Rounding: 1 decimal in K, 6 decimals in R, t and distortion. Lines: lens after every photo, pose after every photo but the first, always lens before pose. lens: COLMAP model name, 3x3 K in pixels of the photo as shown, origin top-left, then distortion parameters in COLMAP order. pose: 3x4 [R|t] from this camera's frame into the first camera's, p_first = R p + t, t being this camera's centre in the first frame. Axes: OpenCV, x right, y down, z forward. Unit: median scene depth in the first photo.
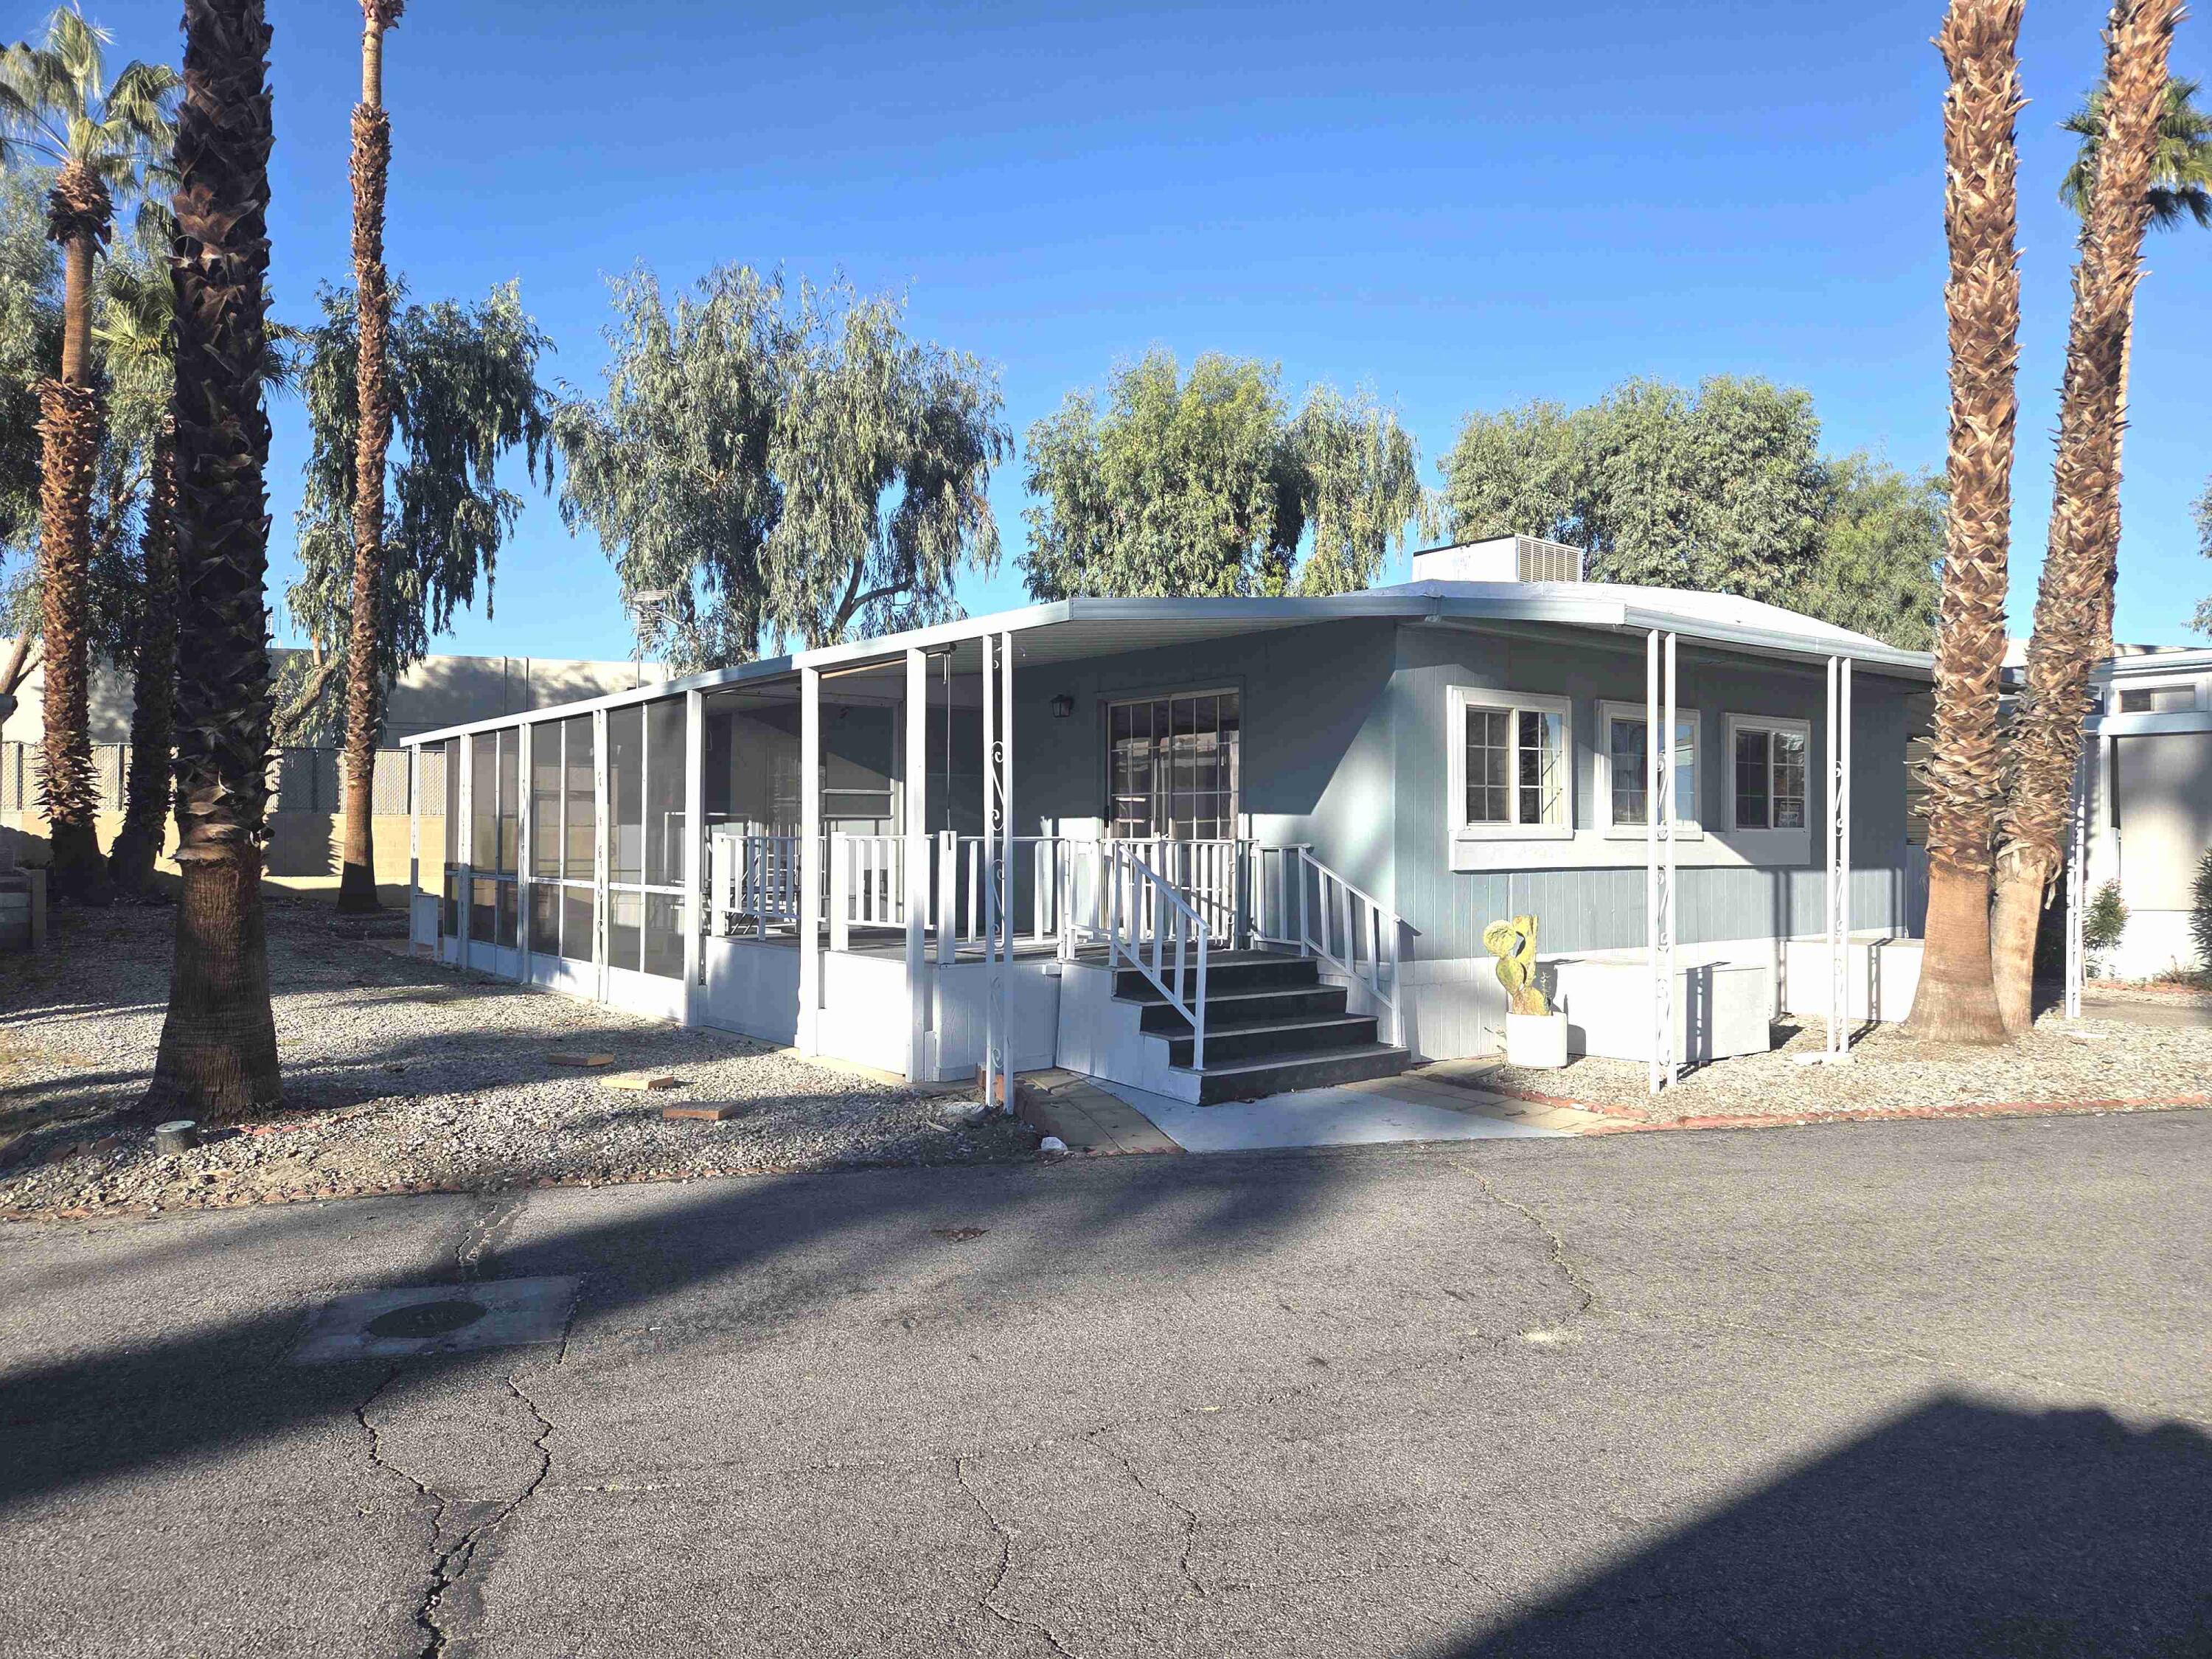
lens RADIAL K [[1426.5, 0, 1106.0], [0, 1426.5, 829.5], [0, 0, 1]] dist [0.074871, -0.077347]
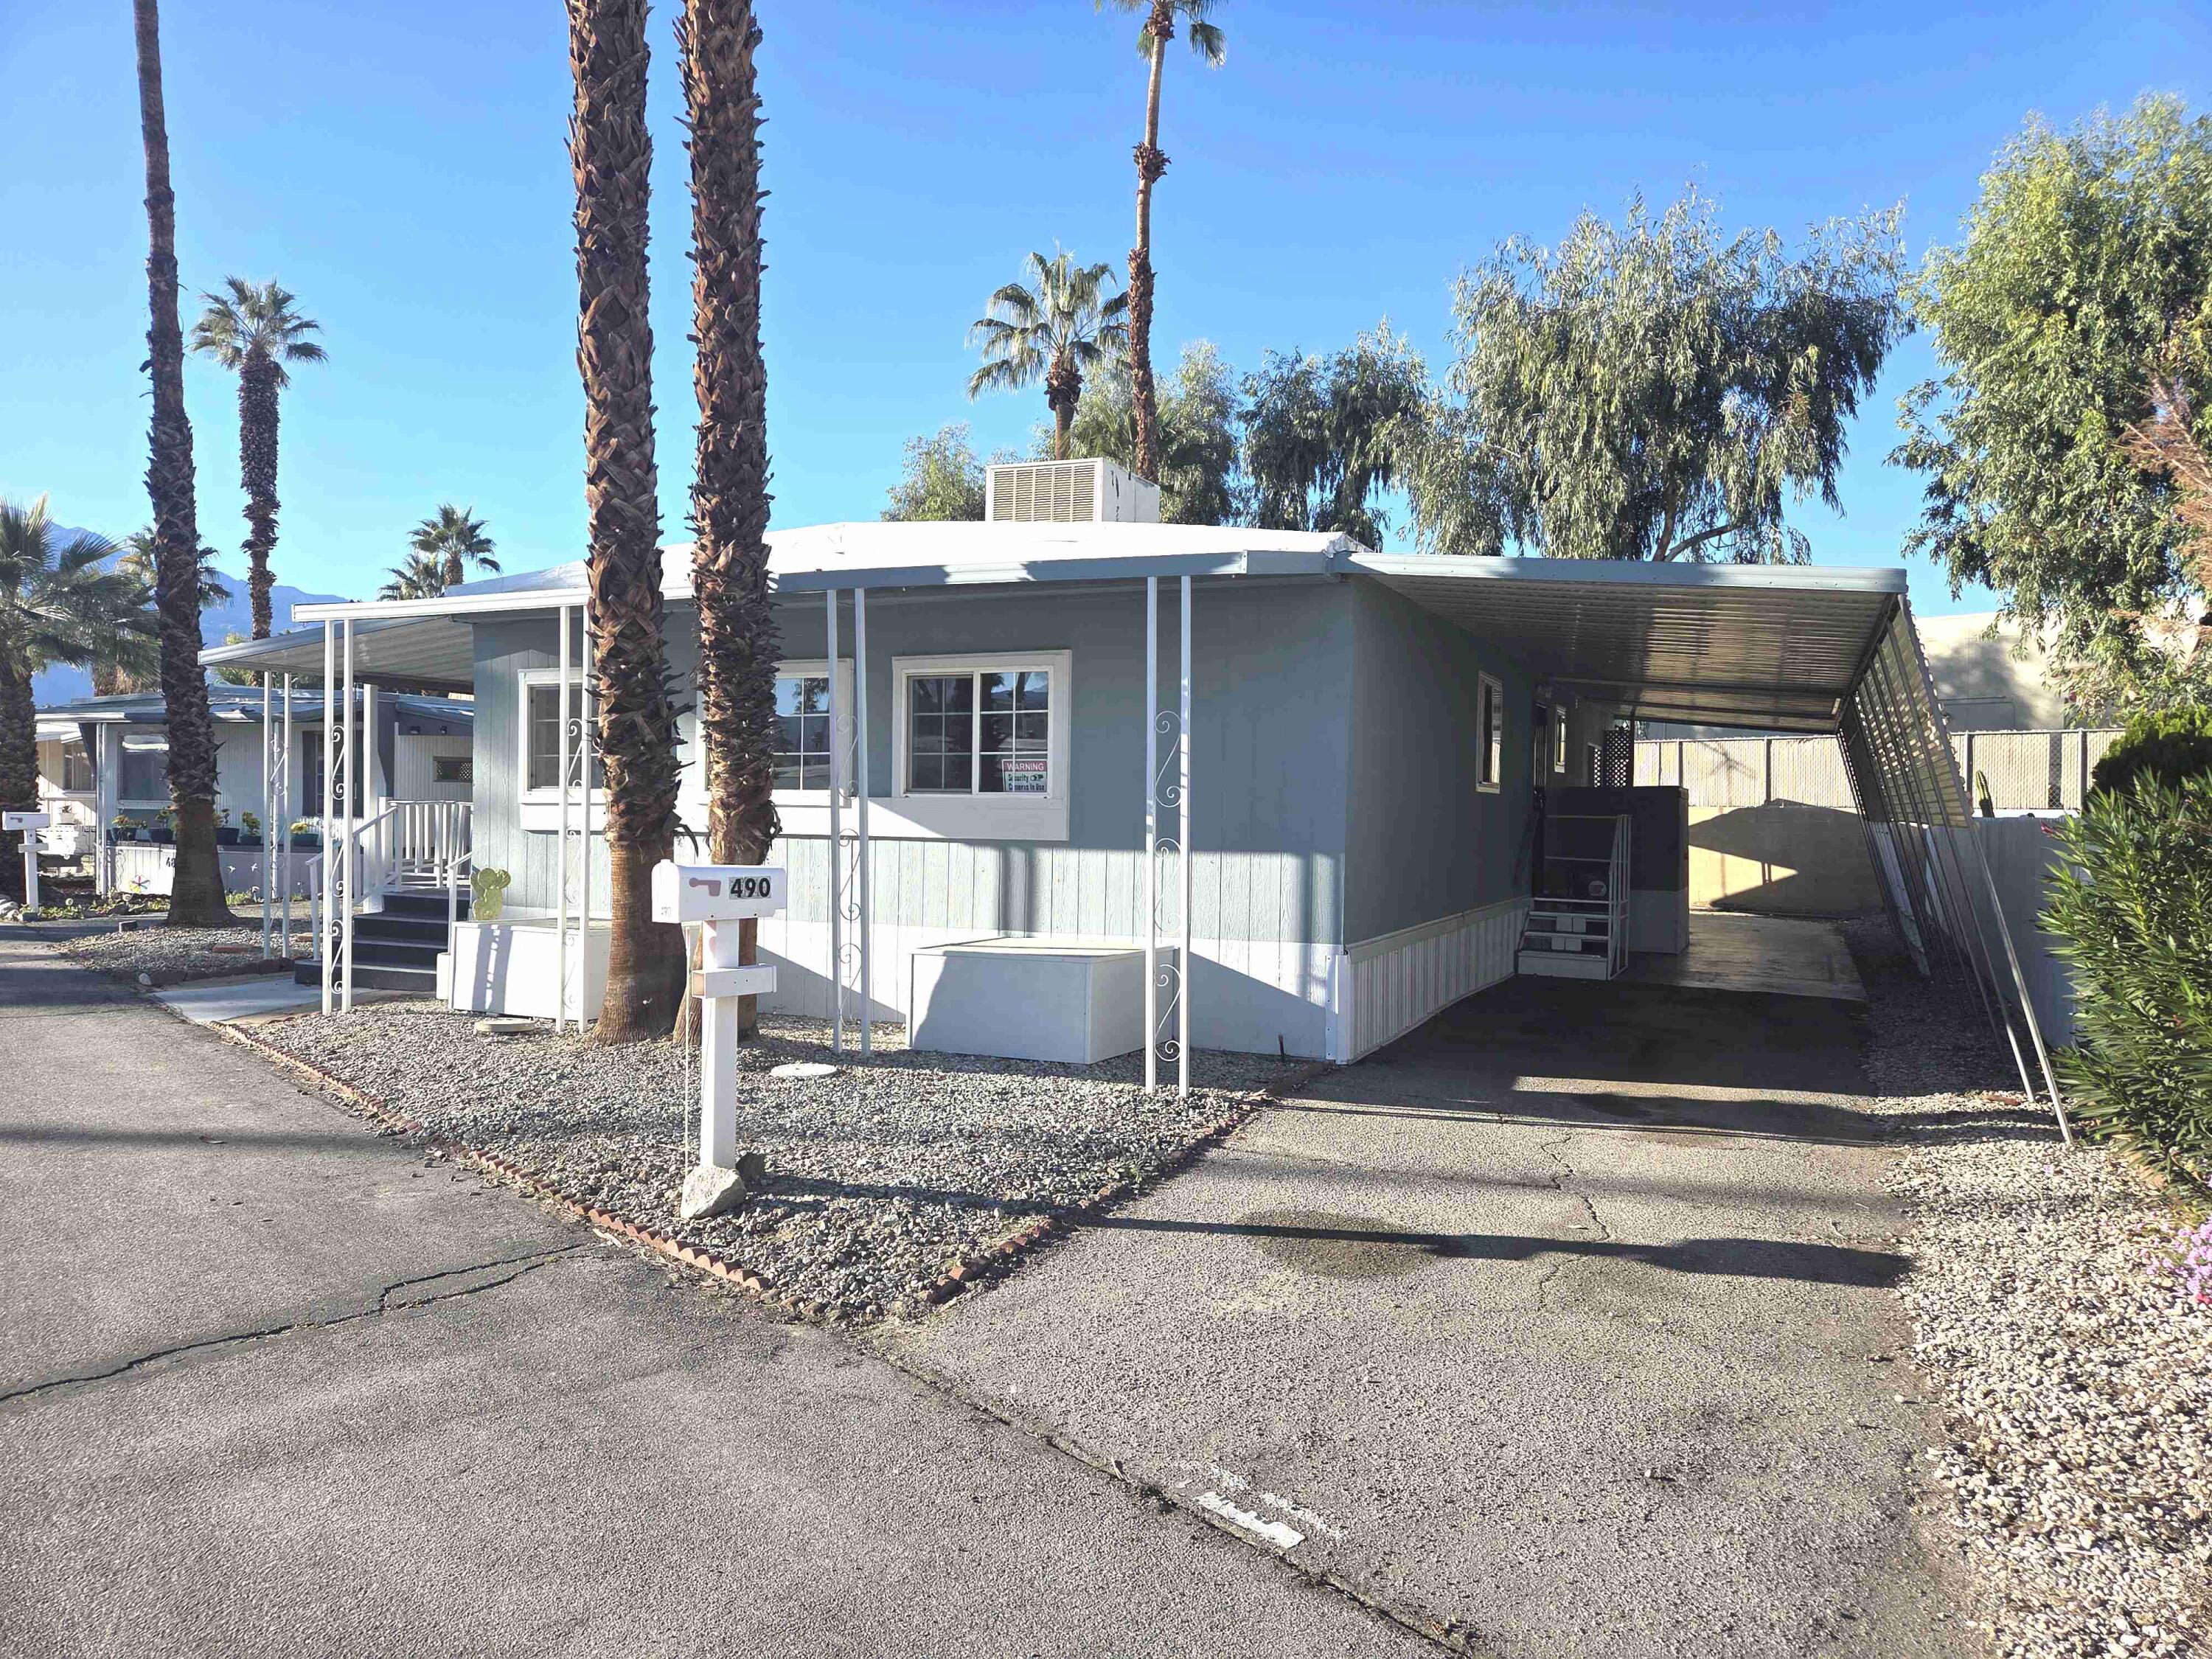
lens RADIAL K [[1426.5, 0, 1106.0], [0, 1426.5, 829.5], [0, 0, 1]] dist [0.074871, -0.077347]
pose [[0.482317, 0.012863, -0.875902, 1.218537], [-0.003702, 0.999913, 0.012646, 0.009274], [0.875989, -0.002857, 0.482323, 0.697401]]
